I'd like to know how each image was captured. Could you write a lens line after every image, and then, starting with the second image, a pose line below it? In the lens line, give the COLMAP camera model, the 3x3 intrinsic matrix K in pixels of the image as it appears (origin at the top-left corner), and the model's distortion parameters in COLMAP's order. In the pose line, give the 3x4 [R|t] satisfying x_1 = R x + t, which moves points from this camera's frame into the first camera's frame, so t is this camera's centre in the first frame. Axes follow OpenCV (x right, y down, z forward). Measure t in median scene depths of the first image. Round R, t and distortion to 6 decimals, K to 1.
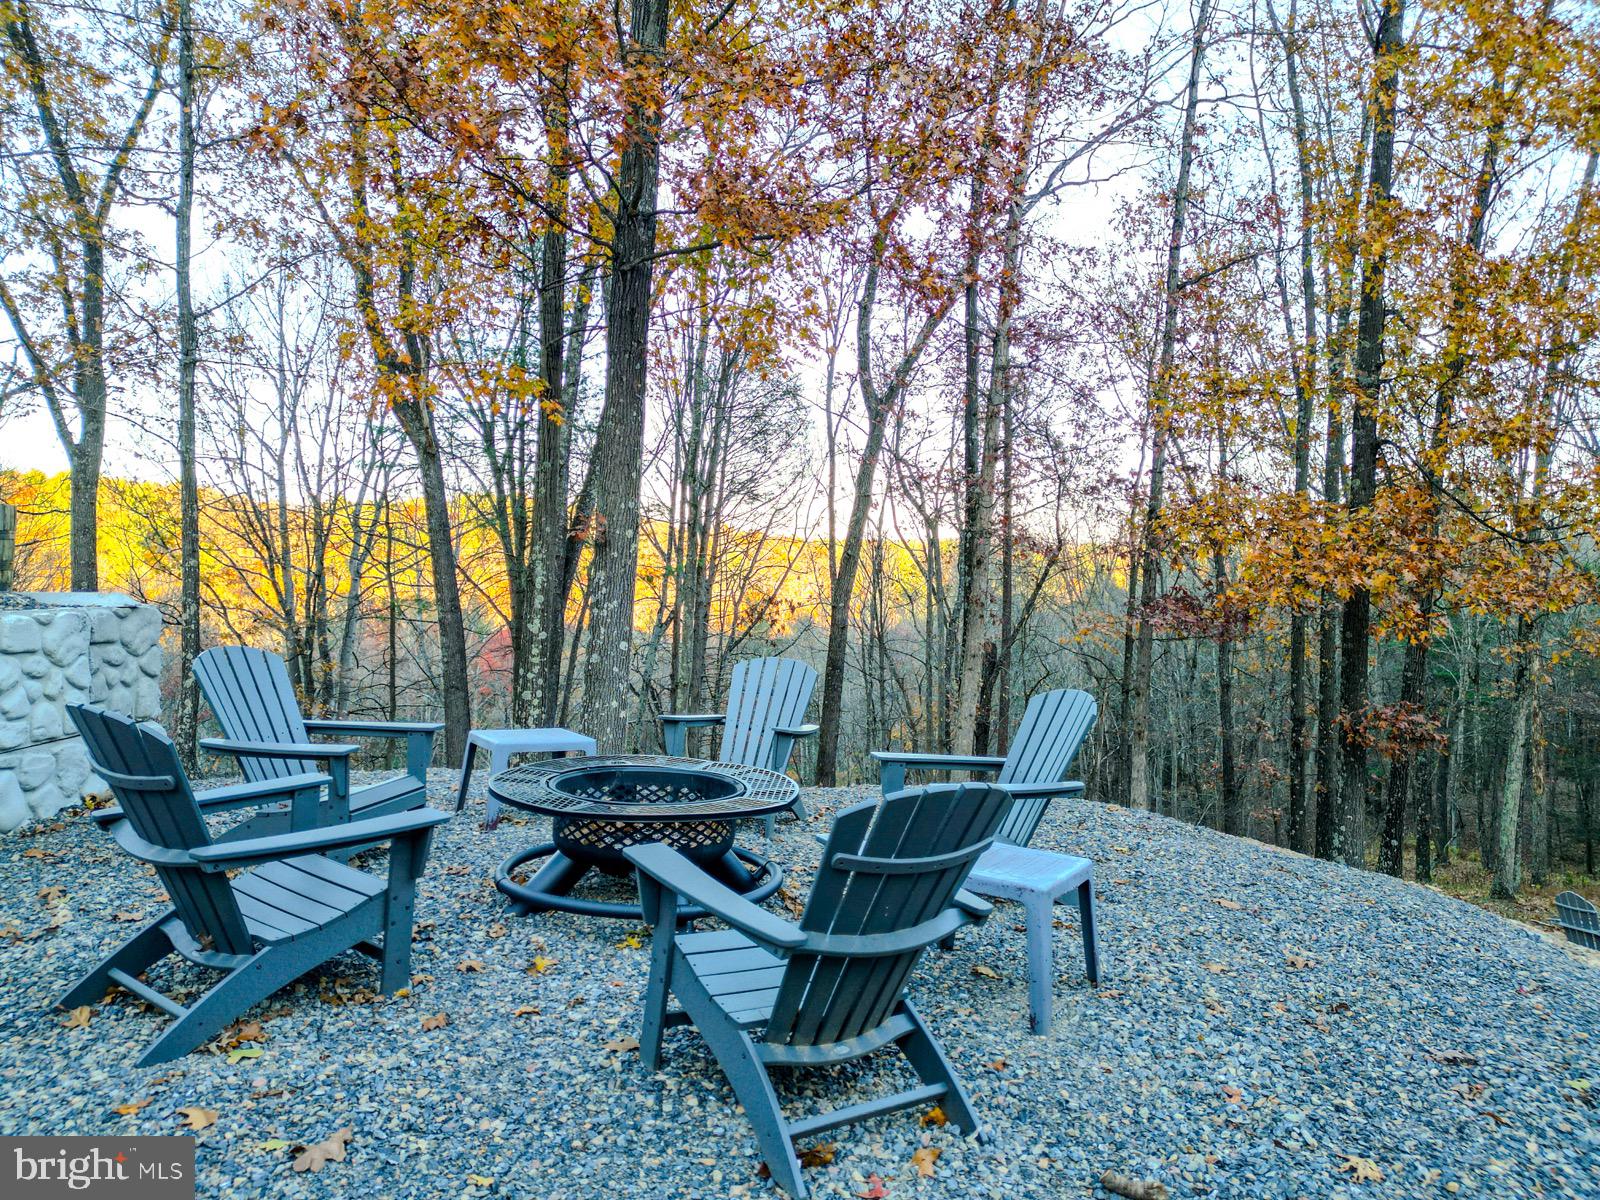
lens RADIAL K [[1103.2, 0, 790.2], [0, 1103.2, 596.6], [0, 0, 1]] dist [0.032906, -0.035909]
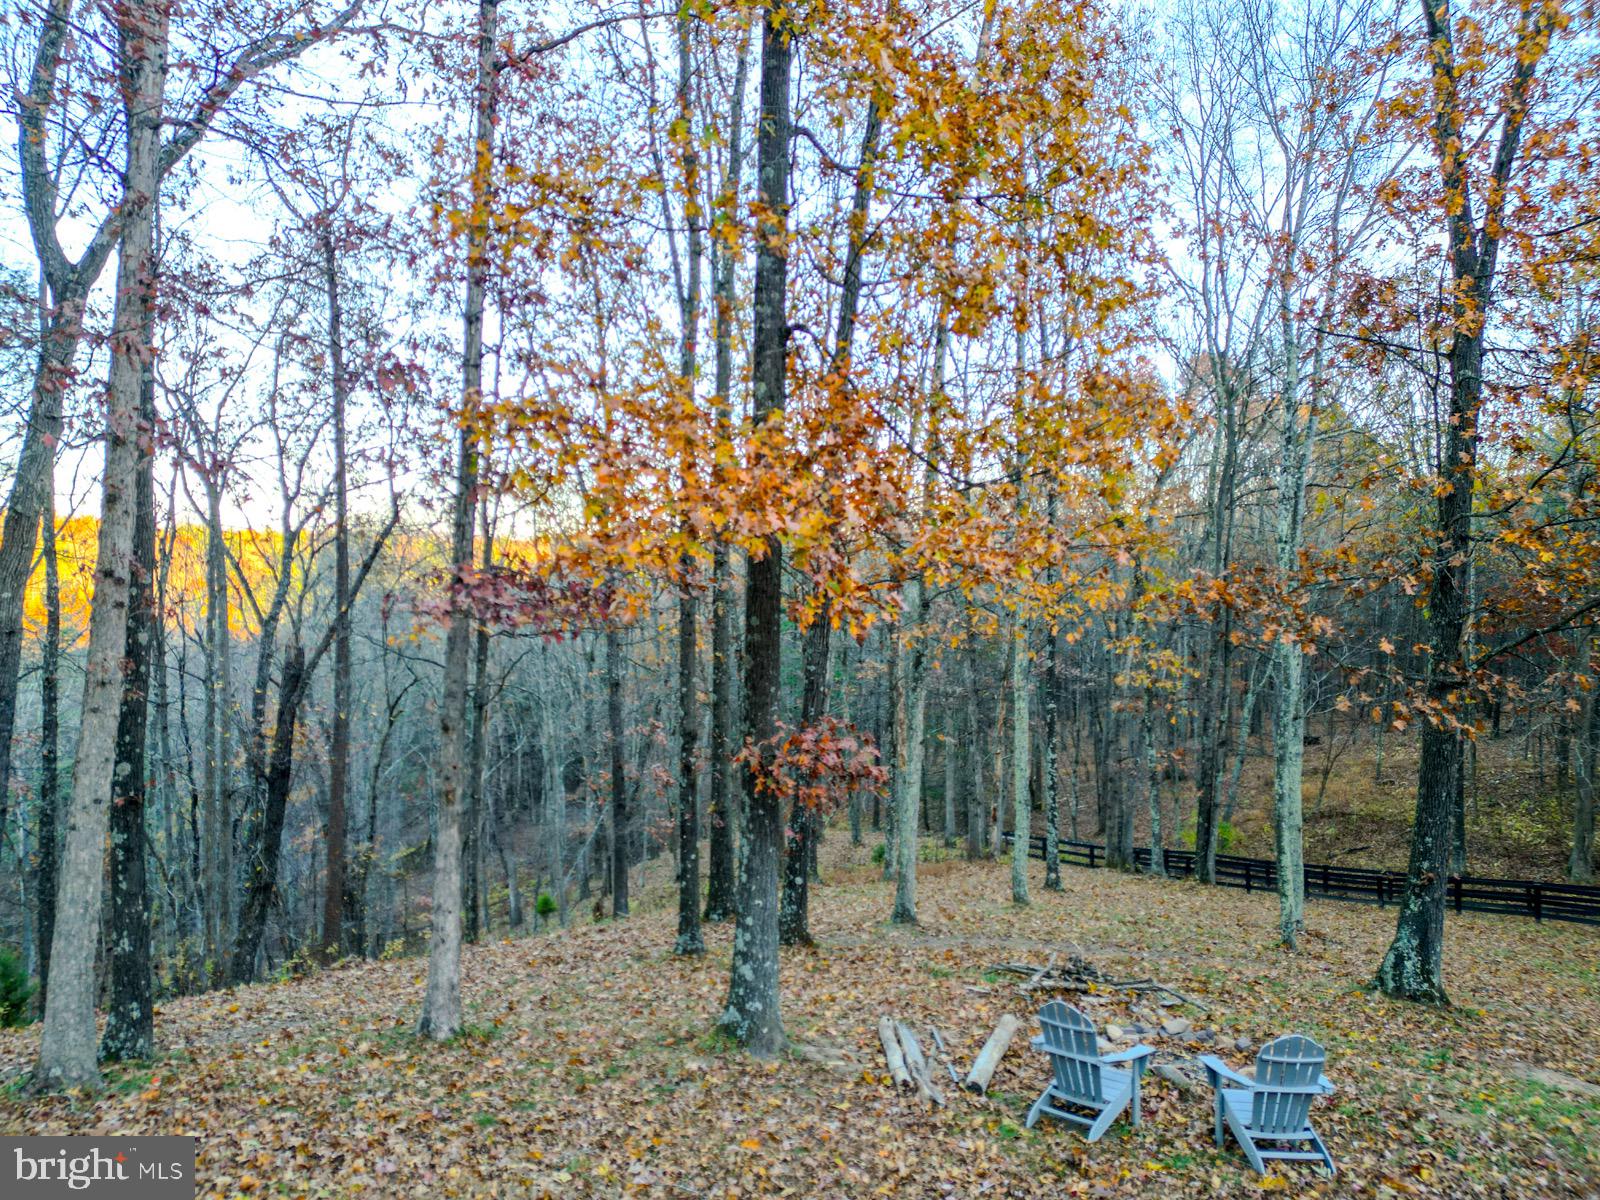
lens RADIAL K [[1103.2, 0, 798.4], [0, 1103.2, 596.7], [0, 0, 1]] dist [0.032906, -0.035909]
pose [[0.865192, -0.014040, 0.501243, 0.199479], [0.011227, 0.999900, 0.008629, 0.014218], [-0.501314, -0.001838, 0.865263, 0.422545]]
